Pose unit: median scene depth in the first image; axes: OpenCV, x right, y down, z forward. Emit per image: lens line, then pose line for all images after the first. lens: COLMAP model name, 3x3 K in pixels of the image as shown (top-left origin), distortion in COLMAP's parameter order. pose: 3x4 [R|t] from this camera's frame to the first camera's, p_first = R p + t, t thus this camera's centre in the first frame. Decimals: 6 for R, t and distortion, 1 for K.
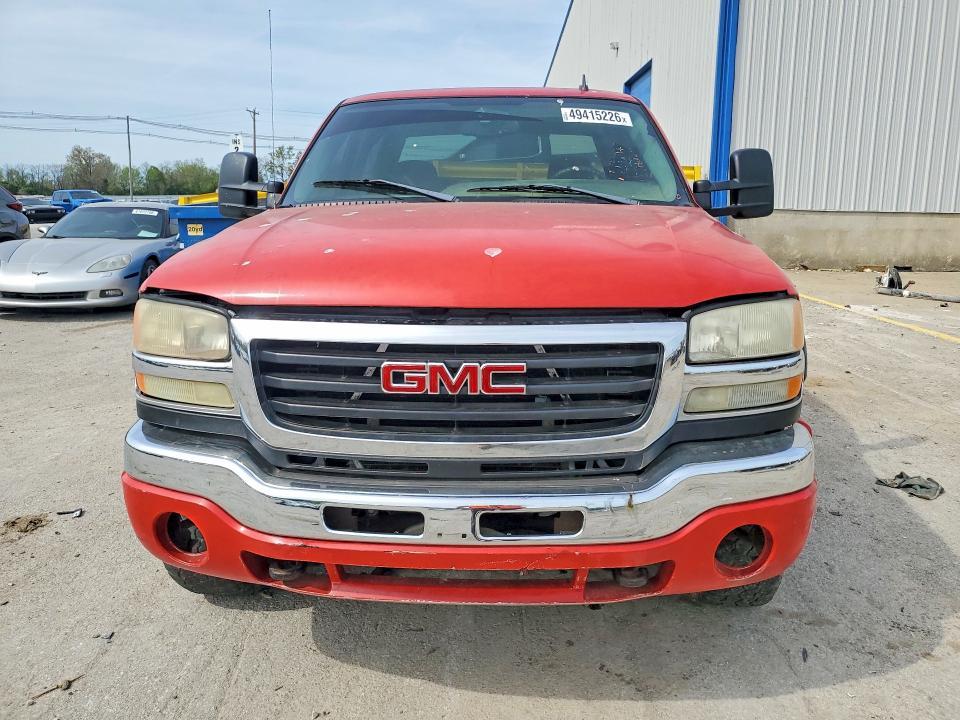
lens RADIAL K [[769.8, 0, 483.8], [0, 769.8, 356.1], [0, 0, 1]] dist [0.012539, 0.005889]
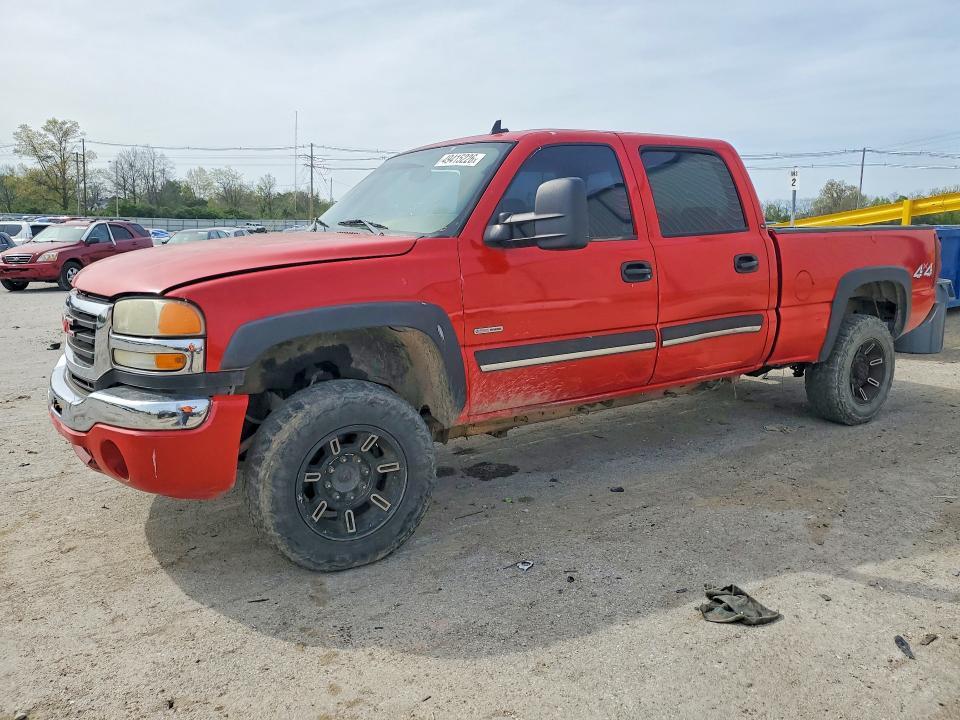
lens RADIAL K [[769.8, 0, 474.8], [0, 769.8, 356.9], [0, 0, 1]] dist [0.012539, 0.005889]
pose [[0.573491, 0.127378, -0.809248, 1.283148], [-0.157763, 0.986519, 0.043478, -0.084771], [0.803877, 0.102735, 0.585856, 0.428124]]
